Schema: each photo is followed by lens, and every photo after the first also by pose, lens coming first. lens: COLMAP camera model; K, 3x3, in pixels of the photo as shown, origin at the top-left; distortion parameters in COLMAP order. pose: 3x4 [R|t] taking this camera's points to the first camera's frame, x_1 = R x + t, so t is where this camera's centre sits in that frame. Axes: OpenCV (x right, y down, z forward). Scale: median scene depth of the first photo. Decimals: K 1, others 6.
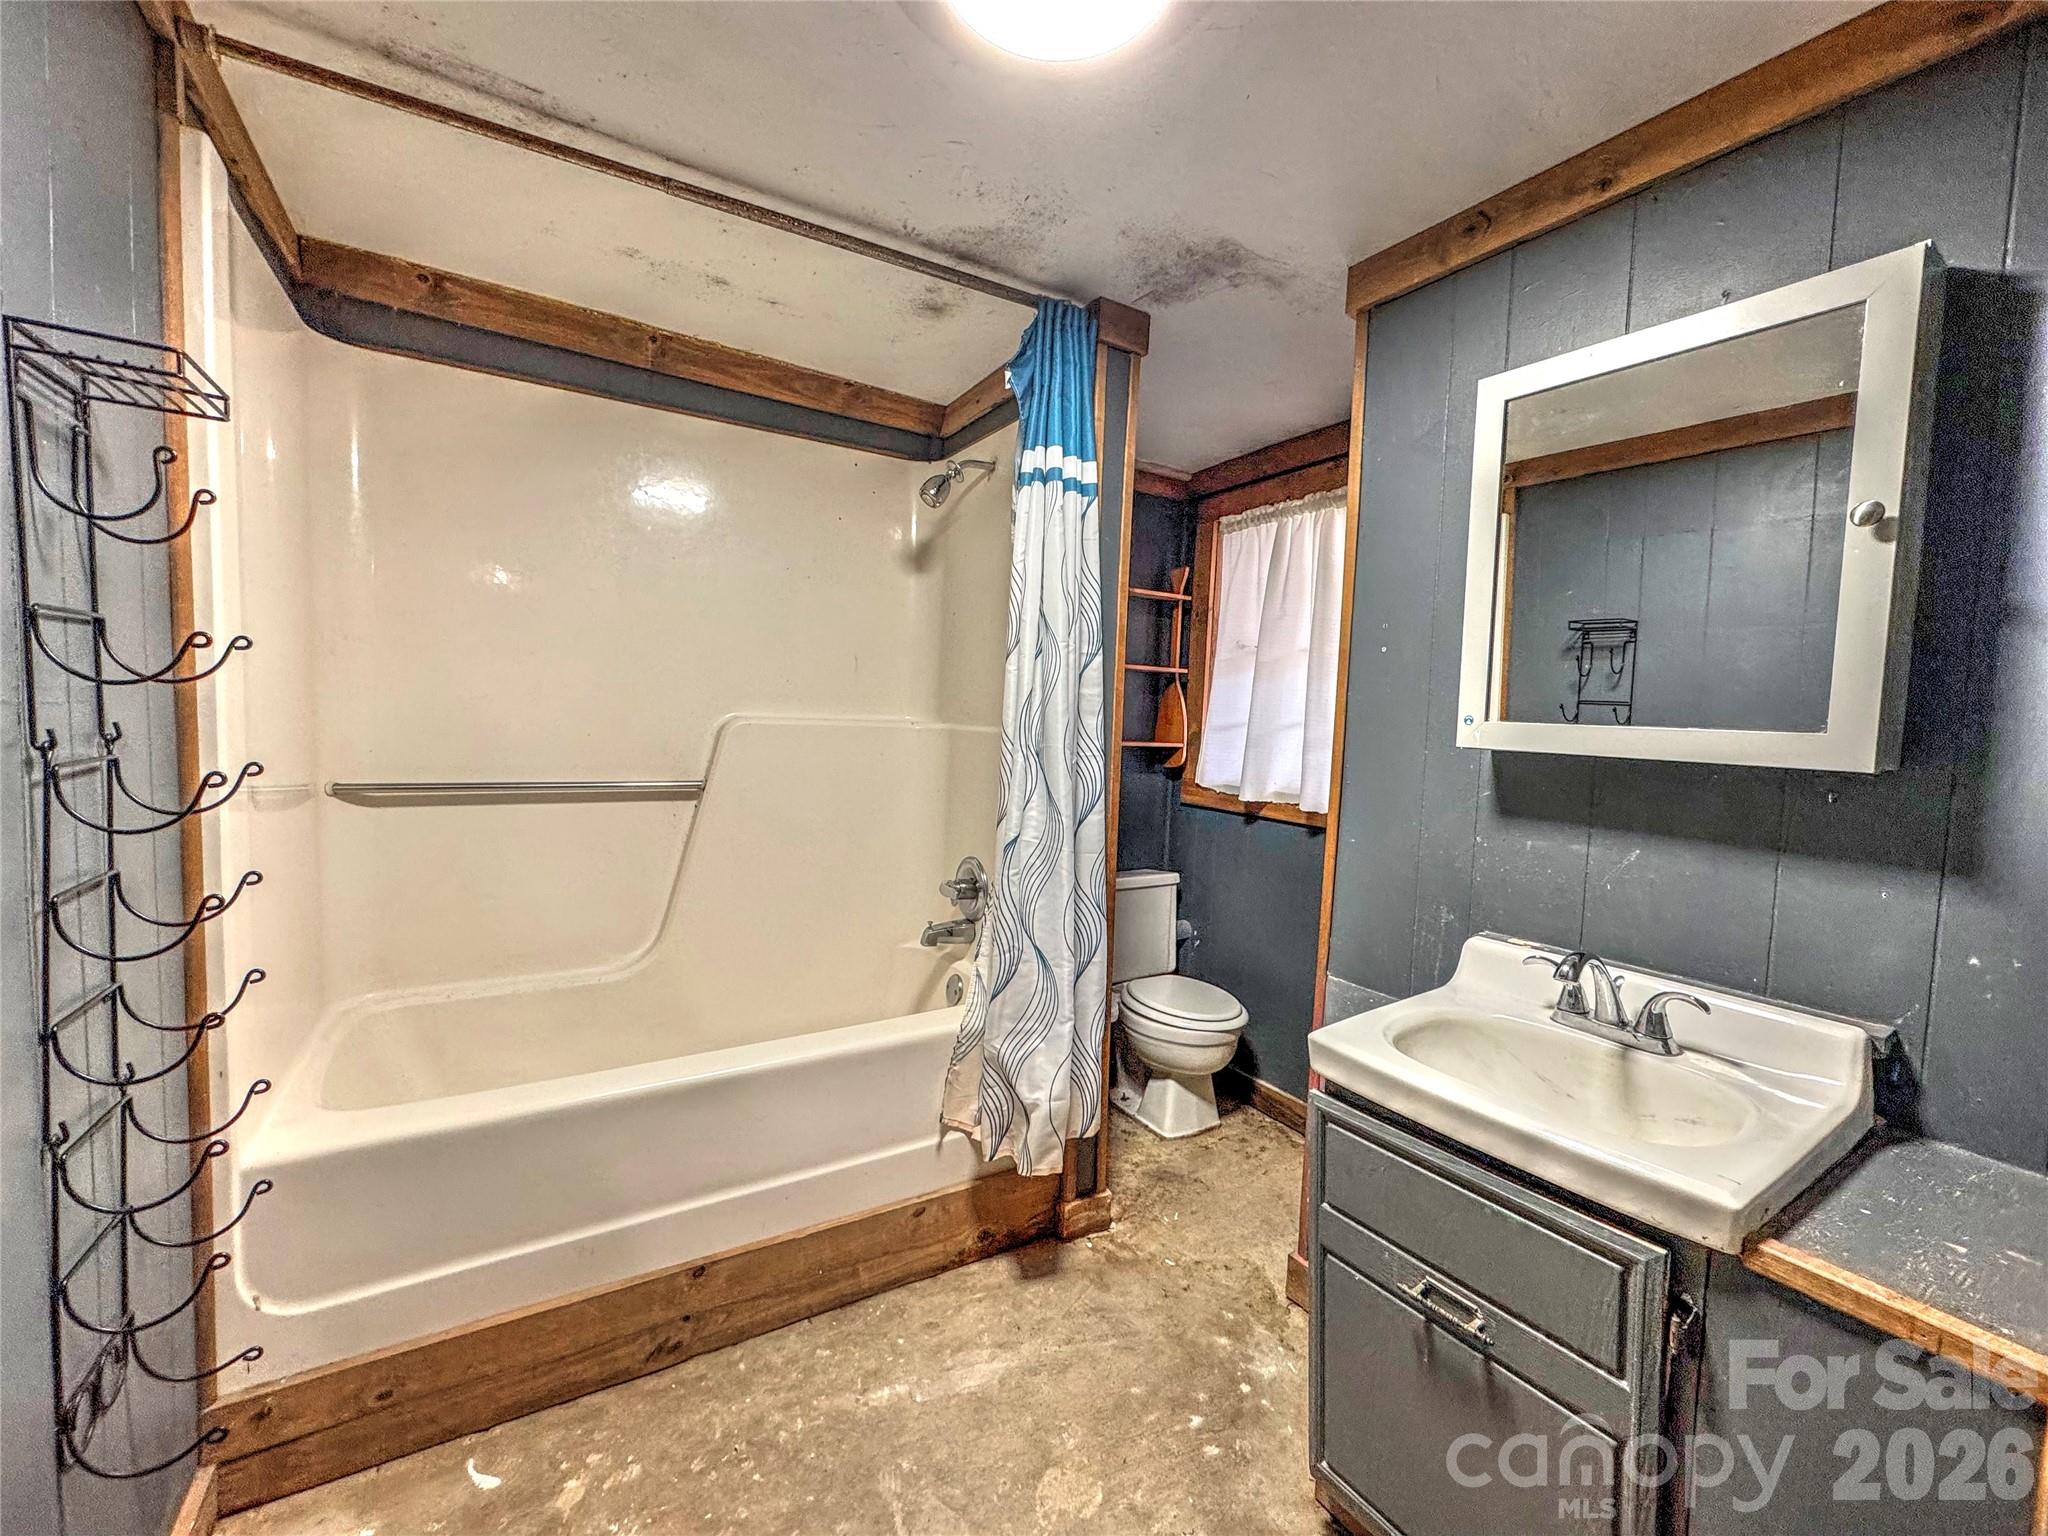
lens RADIAL K [[816.8, 0, 1056.3], [0, 816.8, 769.9], [0, 0, 1]] dist [-0.059261, -0.000014]
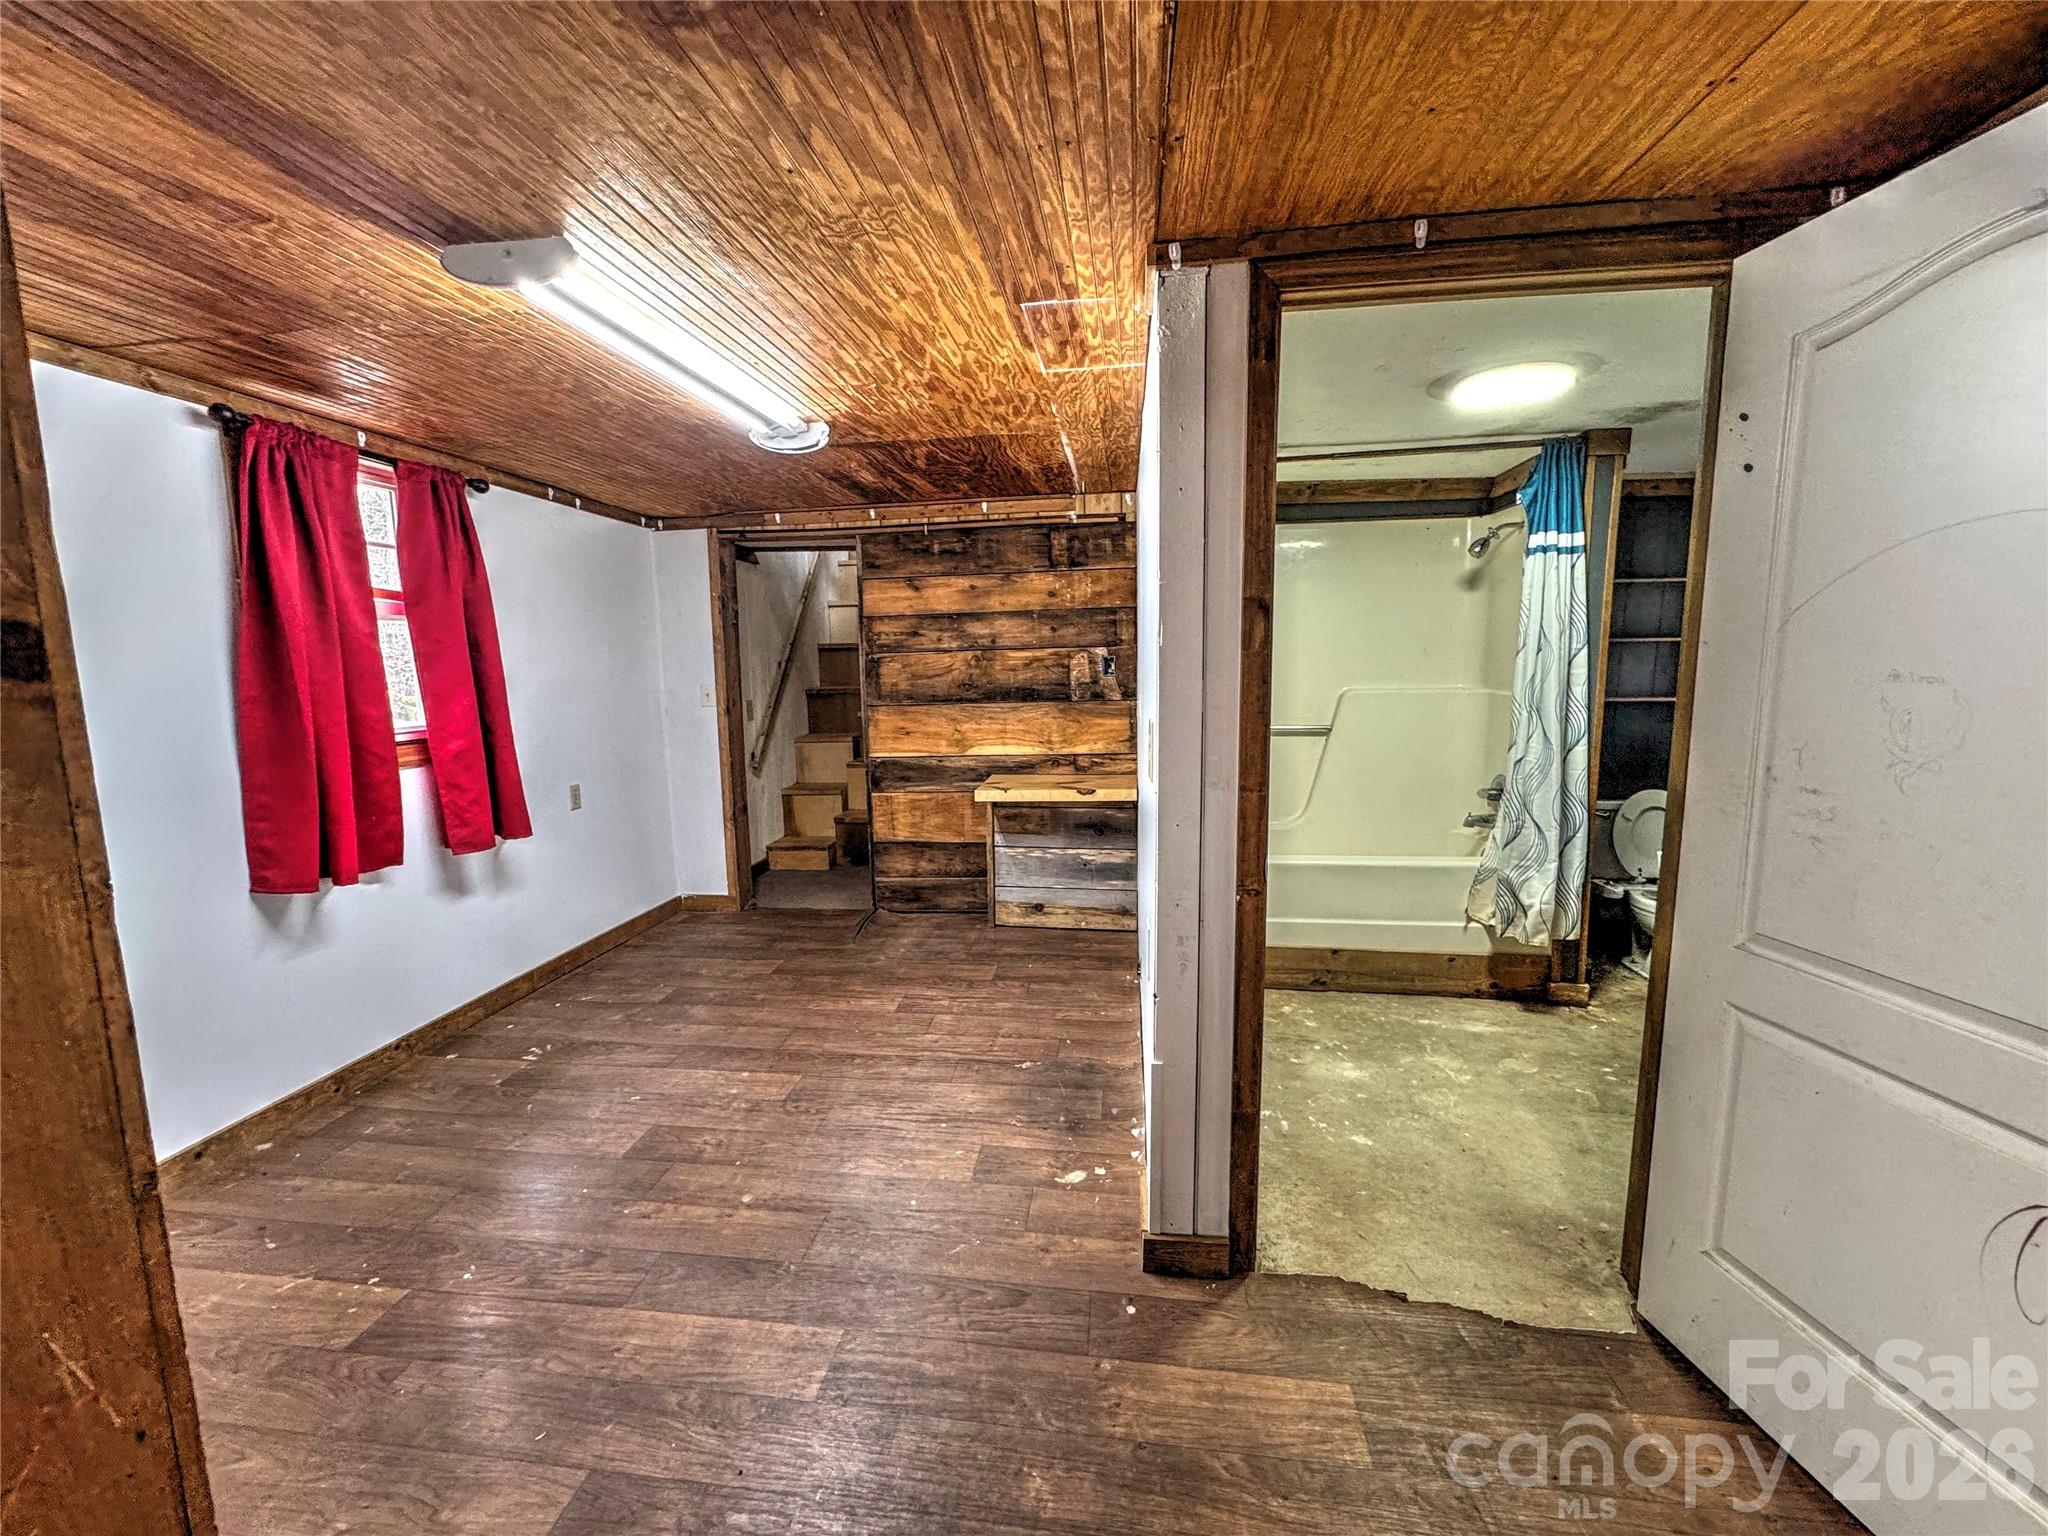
lens RADIAL K [[821.3, 0, 1017.0], [0, 821.3, 761.7], [0, 0, 1]] dist [-0.002530, 0.000004]
pose [[0.755598, 0.031130, -0.654295, 0.286705], [0.002043, 0.998753, 0.049877, 0.001311], [0.655032, -0.039024, 0.754592, -1.044574]]
